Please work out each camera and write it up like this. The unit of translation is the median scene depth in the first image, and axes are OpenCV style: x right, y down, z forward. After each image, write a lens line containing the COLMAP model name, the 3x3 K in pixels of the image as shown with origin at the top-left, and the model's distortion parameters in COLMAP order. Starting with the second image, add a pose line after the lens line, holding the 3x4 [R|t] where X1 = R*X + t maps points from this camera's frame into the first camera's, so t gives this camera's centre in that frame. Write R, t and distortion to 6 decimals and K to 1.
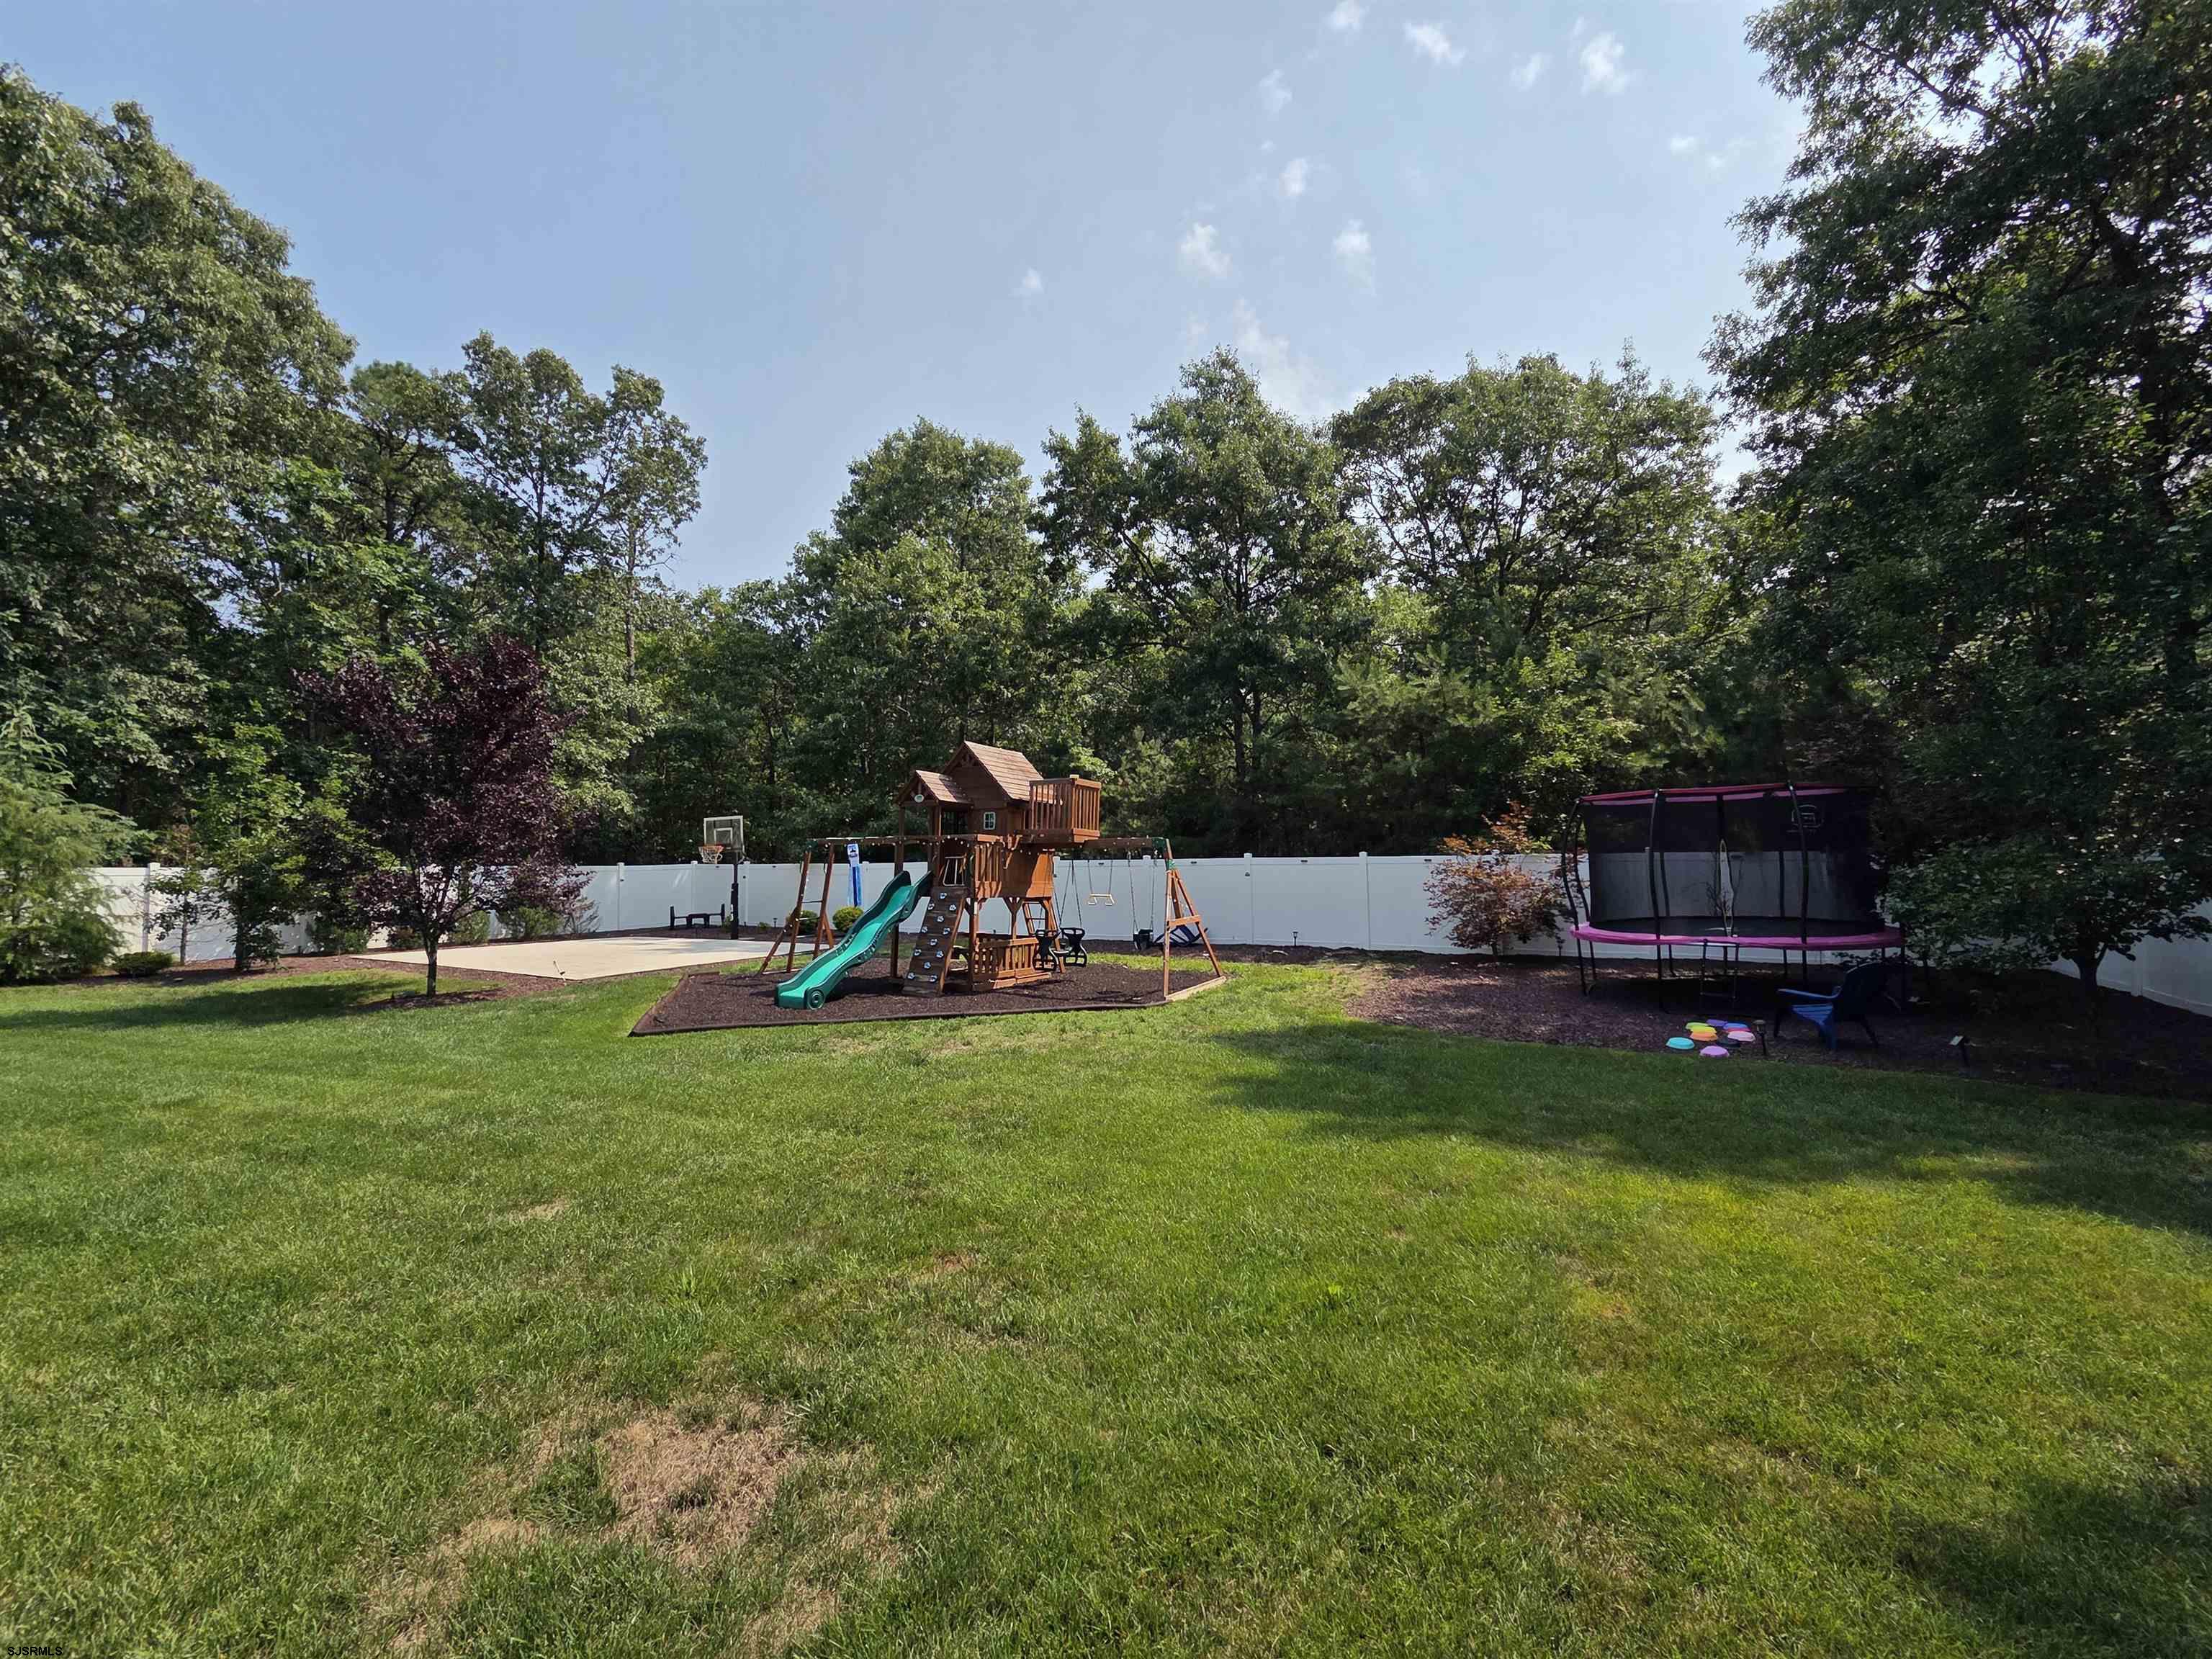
lens RADIAL K [[906.5, 0, 1112.7], [0, 906.5, 838.0], [0, 0, 1]] dist [0.002524, -0.002101]
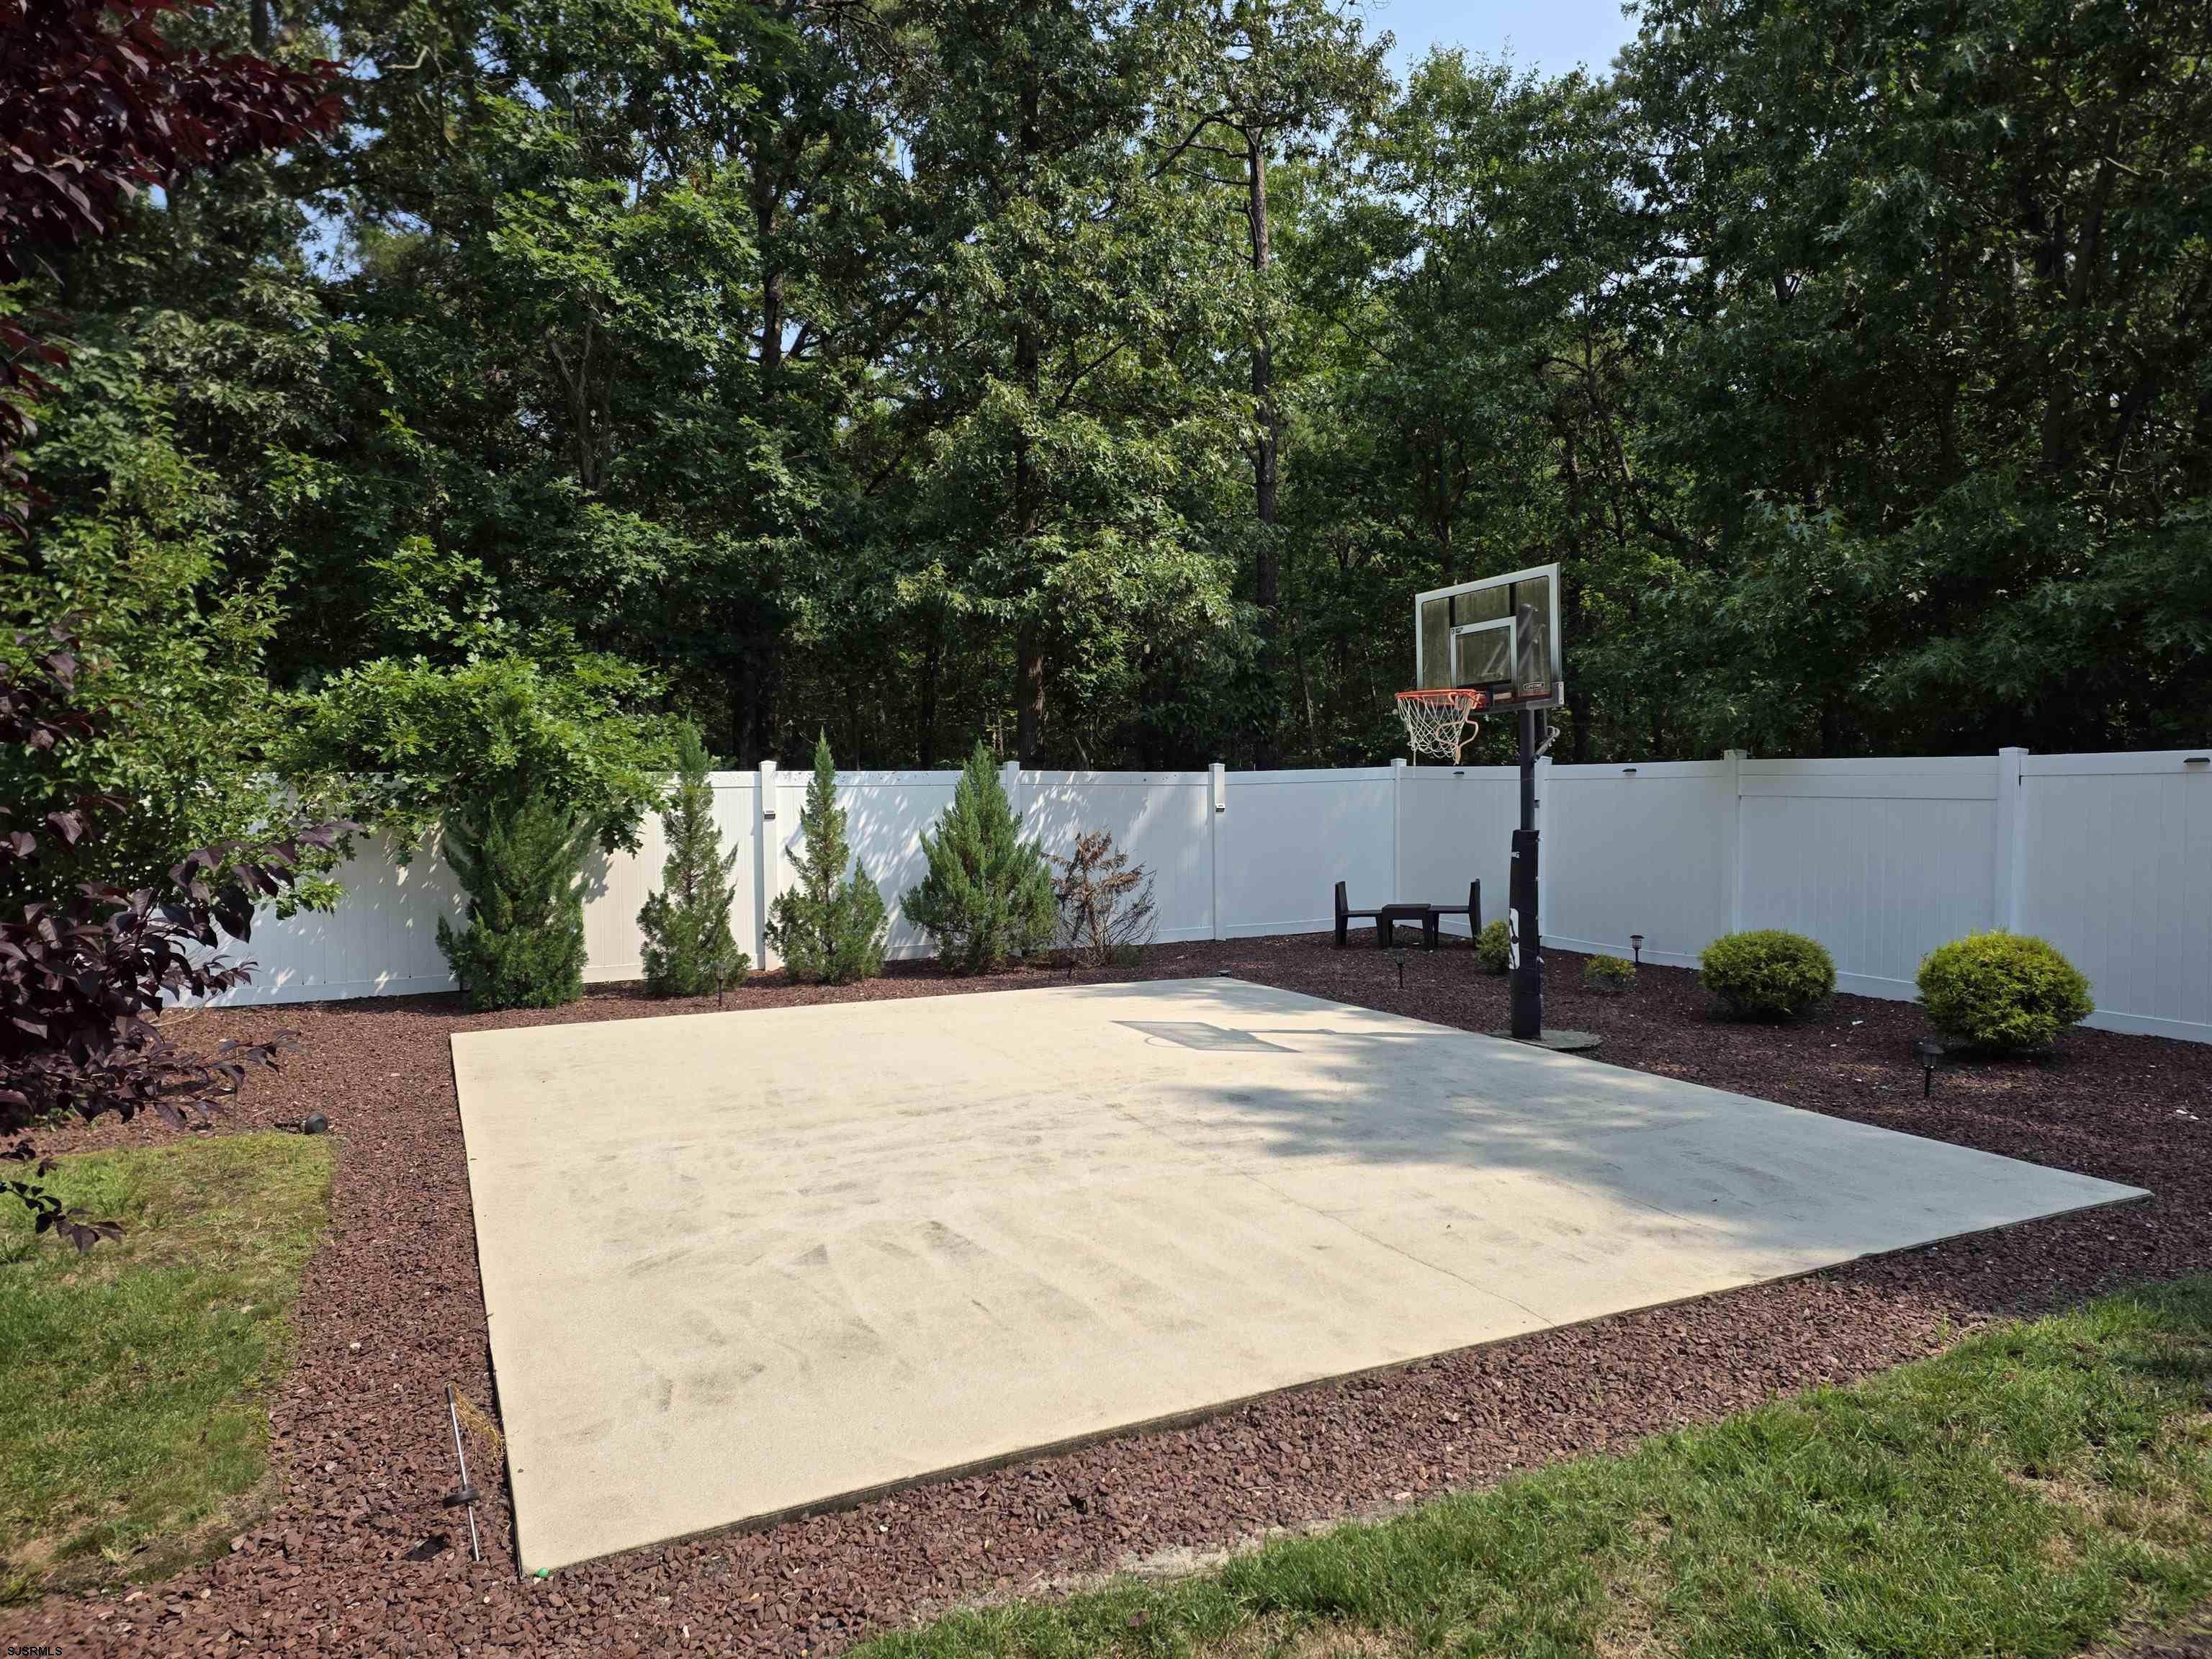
lens RADIAL K [[1438.9, 0, 1109.2], [0, 1438.9, 827.0], [0, 0, 1]] dist [0.053831, -0.021042]
pose [[0.800148, 0.020544, -0.599451, -0.254229], [0.017112, 0.998225, 0.057053, 0.021968], [0.599559, -0.055908, 0.798376, 0.575265]]
